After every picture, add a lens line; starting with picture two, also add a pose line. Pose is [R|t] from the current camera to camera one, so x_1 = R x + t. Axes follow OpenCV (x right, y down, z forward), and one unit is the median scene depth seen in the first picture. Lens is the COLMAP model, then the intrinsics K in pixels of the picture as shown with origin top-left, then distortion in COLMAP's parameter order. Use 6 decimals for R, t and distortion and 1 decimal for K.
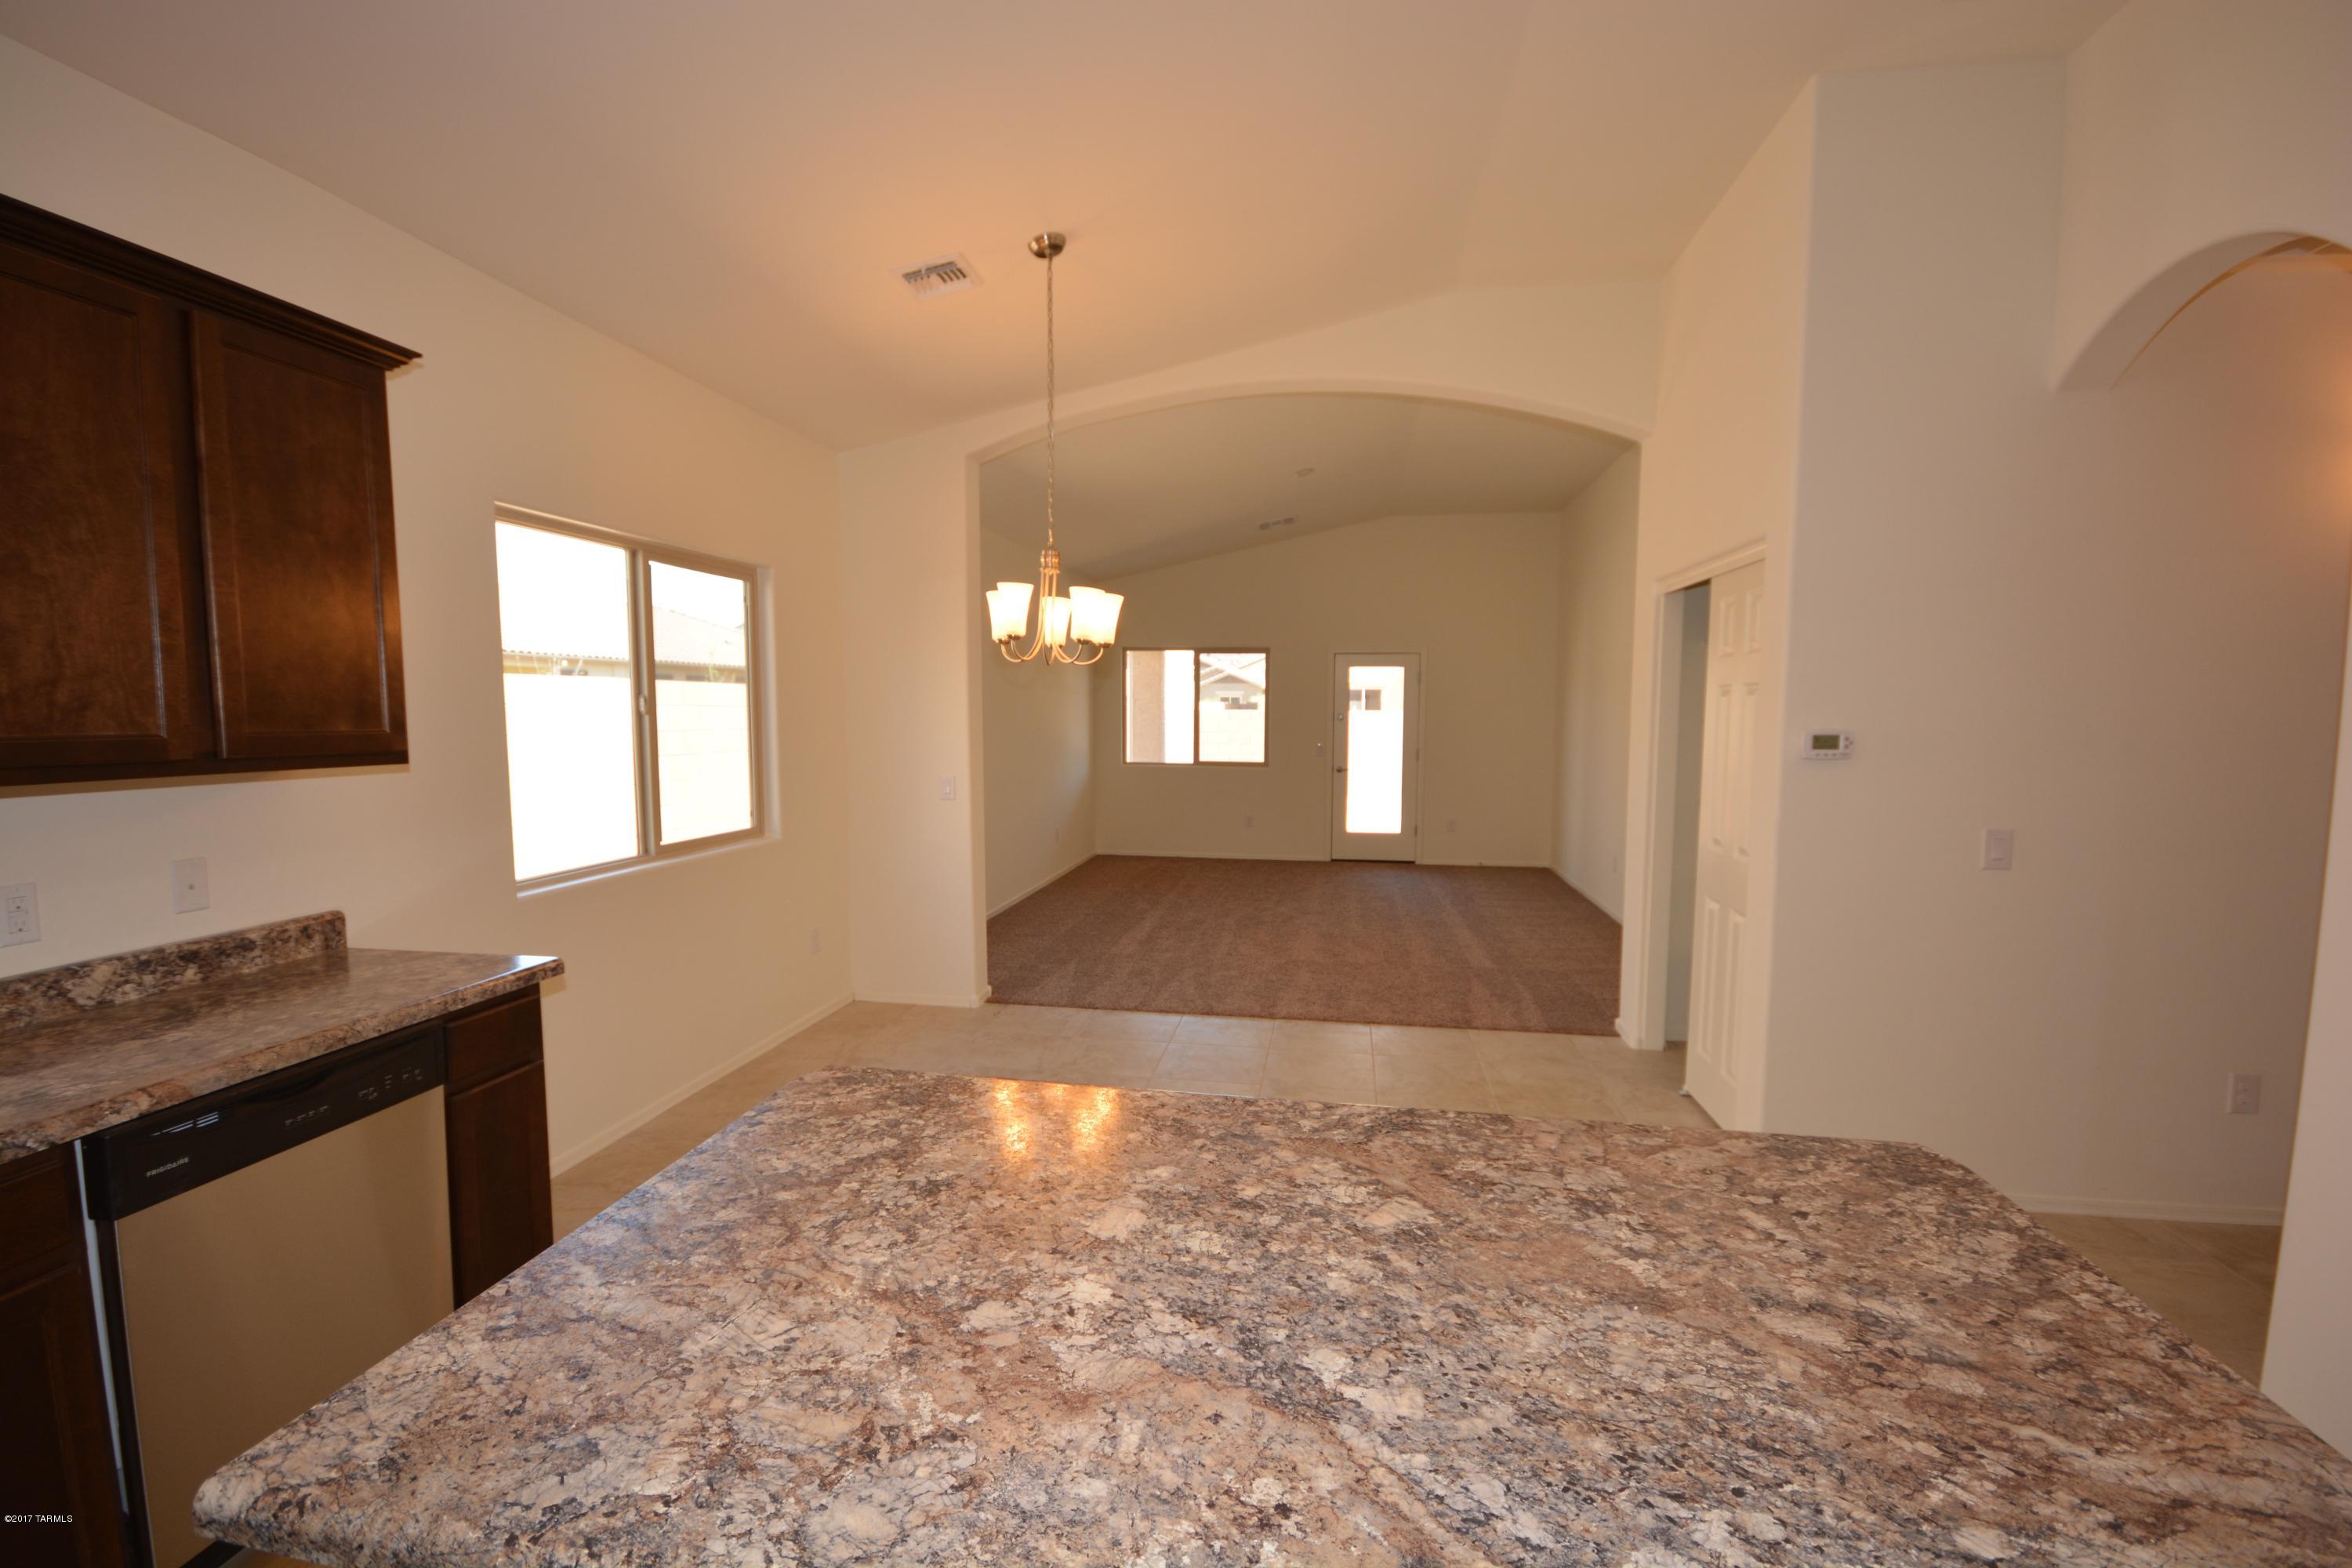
lens RADIAL K [[1029.1, 0, 1169.8], [0, 1029.1, 800.1], [0, 0, 1]] dist [0.015378, -0.015762]
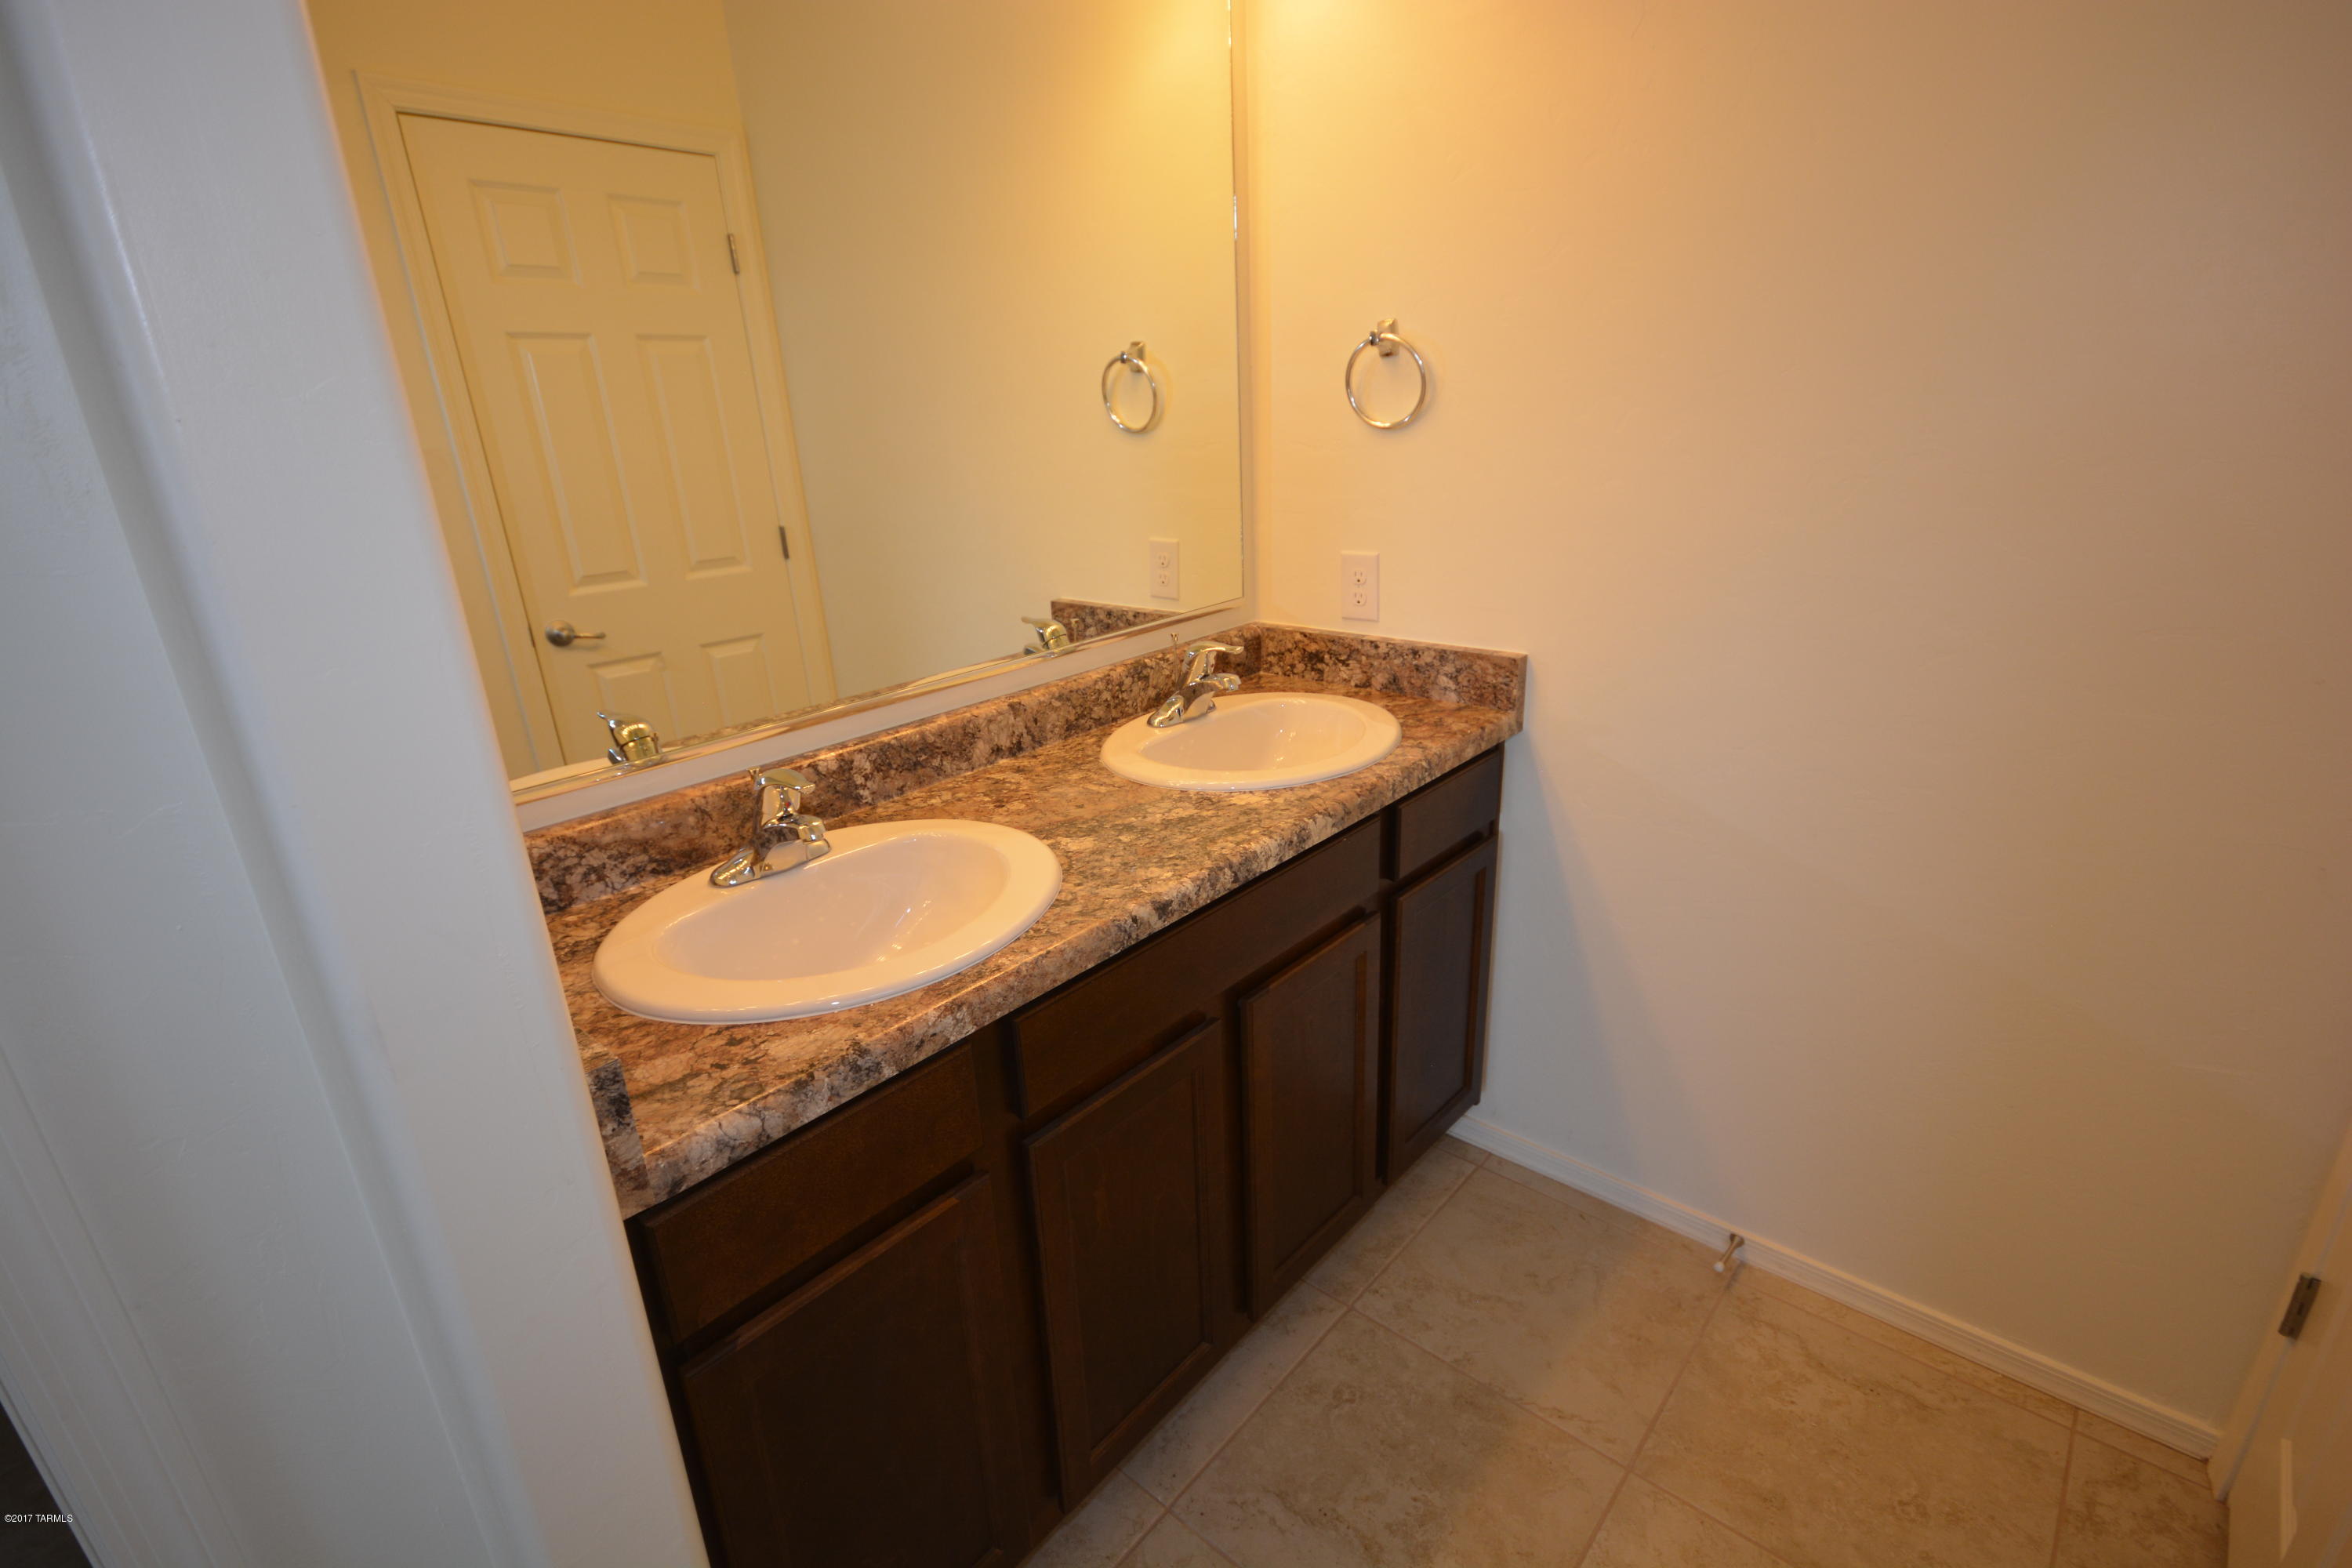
lens RADIAL K [[1104.1, 0, 1171.1], [0, 1104.1, 795.6], [0, 0, 1]] dist [0.015131, -0.010335]
pose [[-0.525484, 0.309922, -0.792347, 0.716640], [-0.031244, 0.923636, 0.381996, -0.038568], [0.850229, 0.225489, -0.475673, 1.050851]]
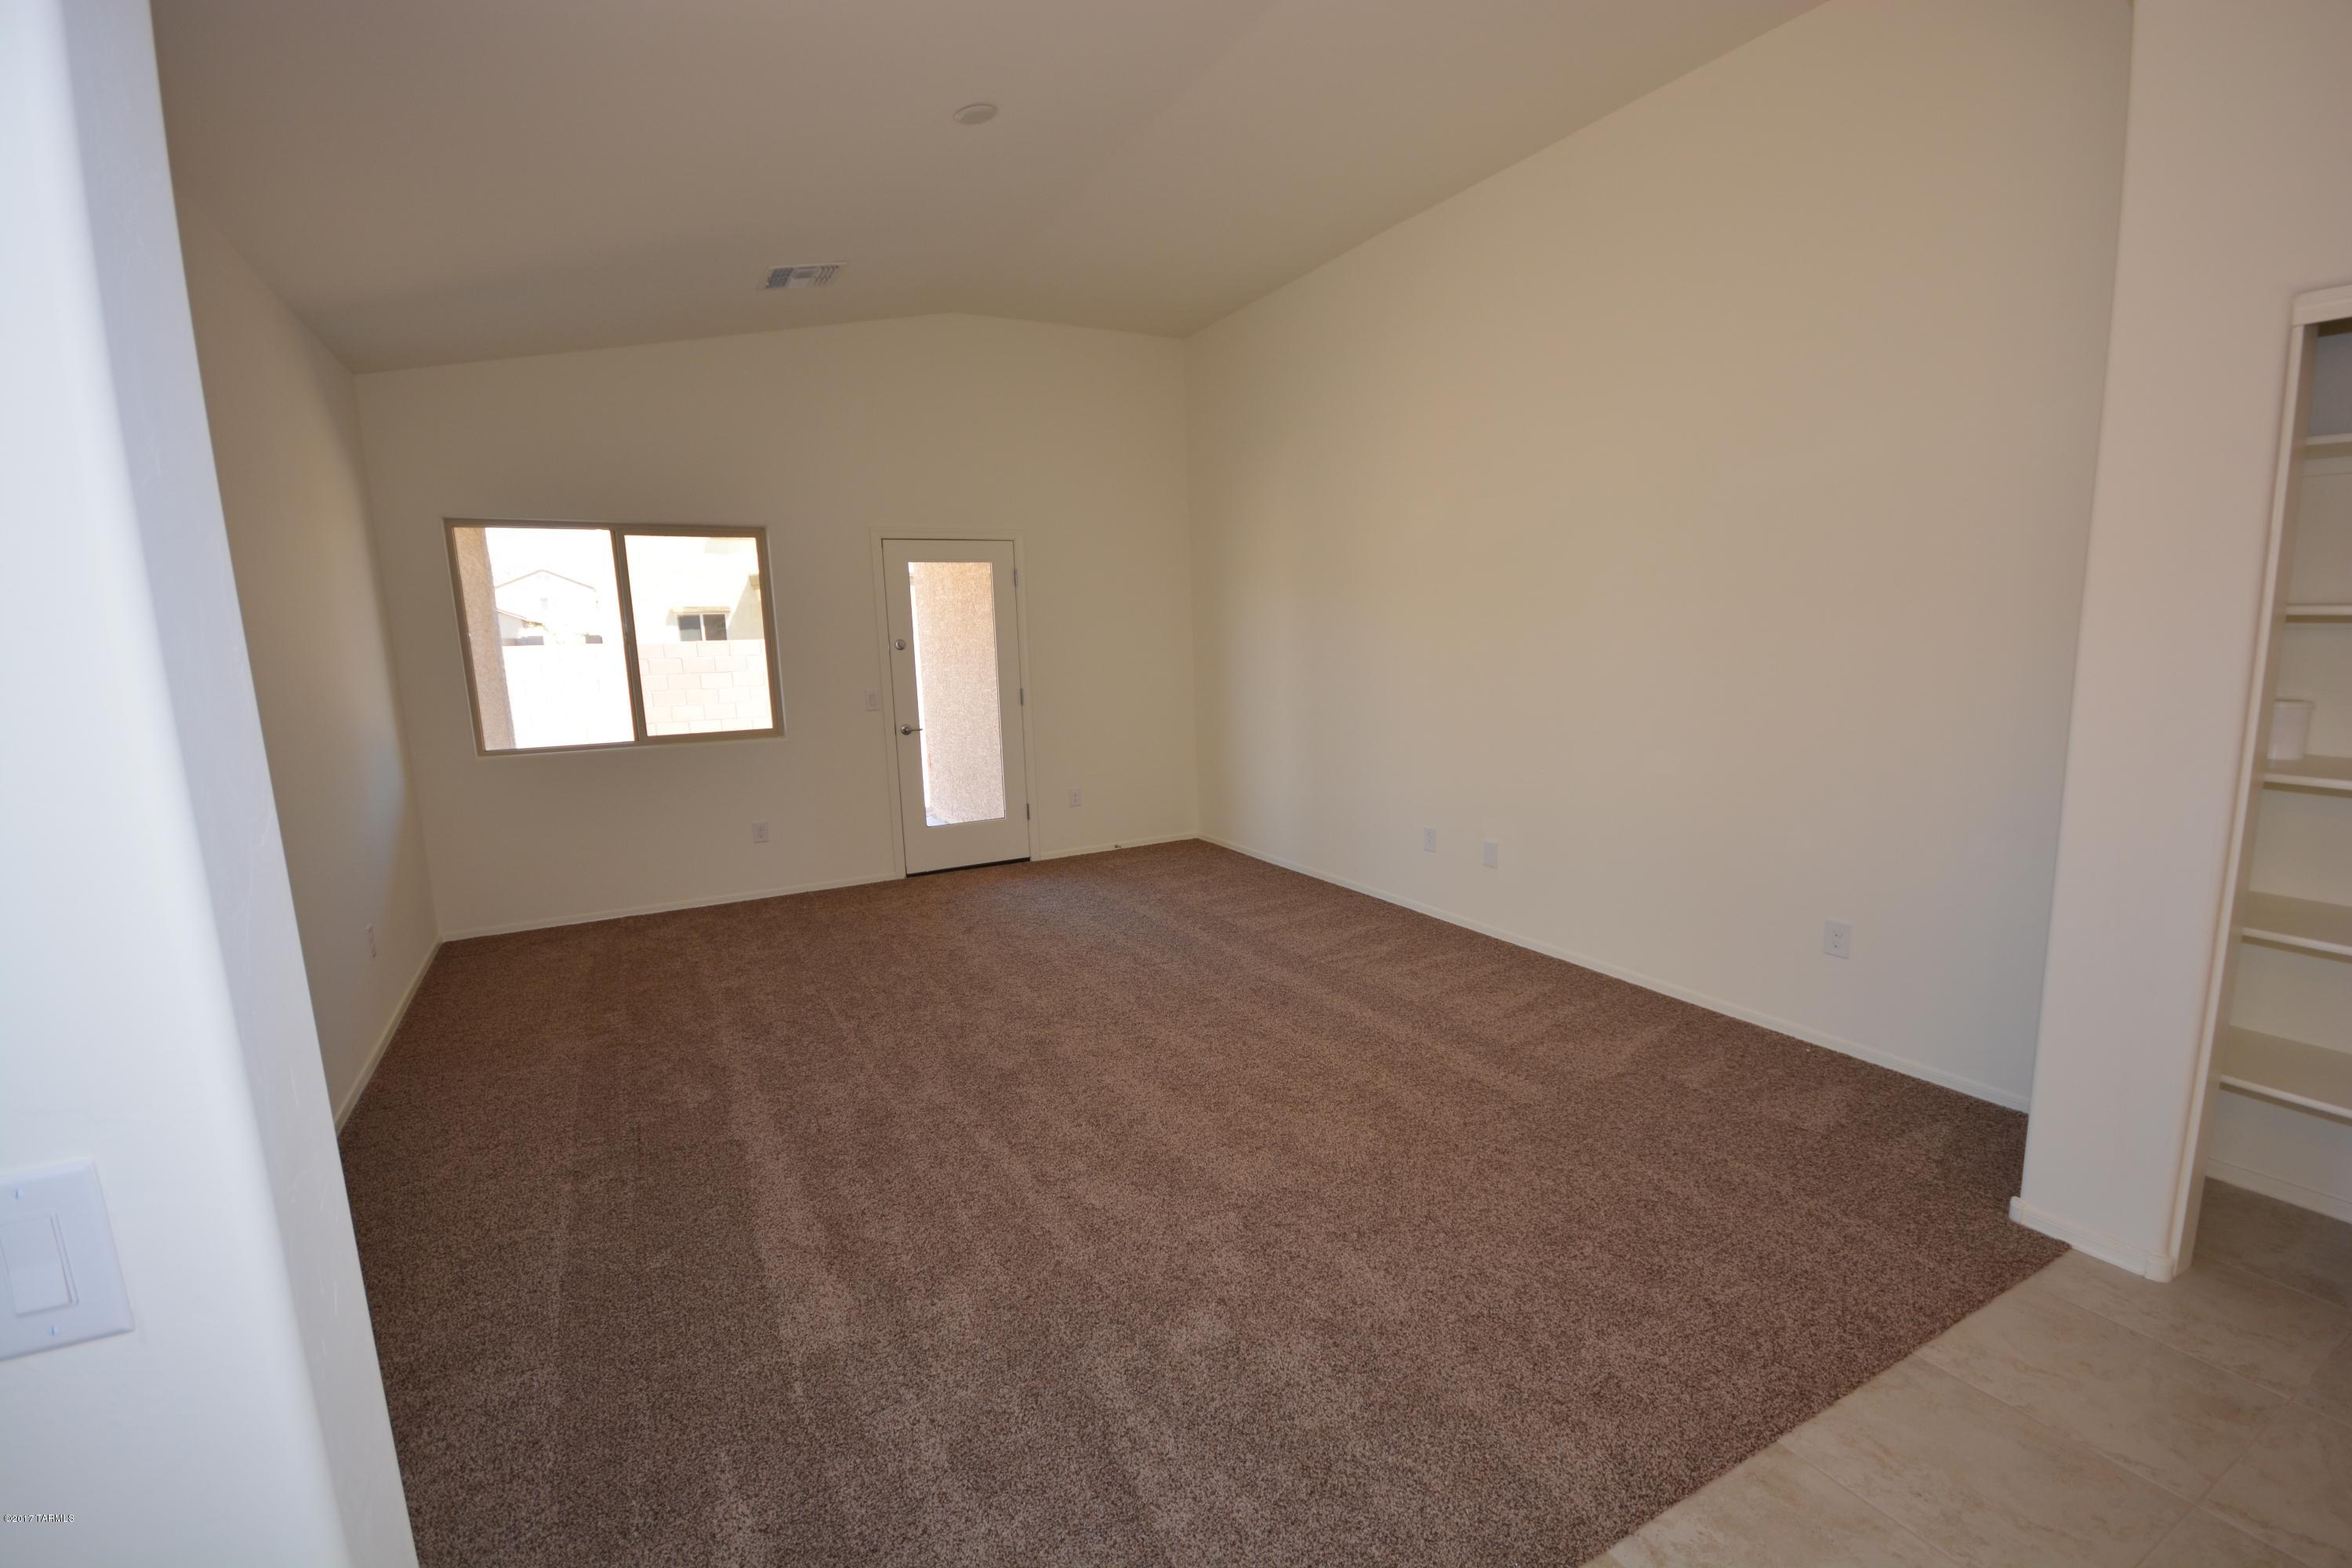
lens RADIAL K [[1033.4, 0, 1169.9], [0, 1033.4, 801.4], [0, 0, 1]] dist [-0.006243, 0.000126]
pose [[0.789529, -0.128250, 0.600163, -0.540624], [0.085879, 0.991387, 0.098876, -0.216777], [-0.607674, -0.026524, 0.793743, 2.557510]]
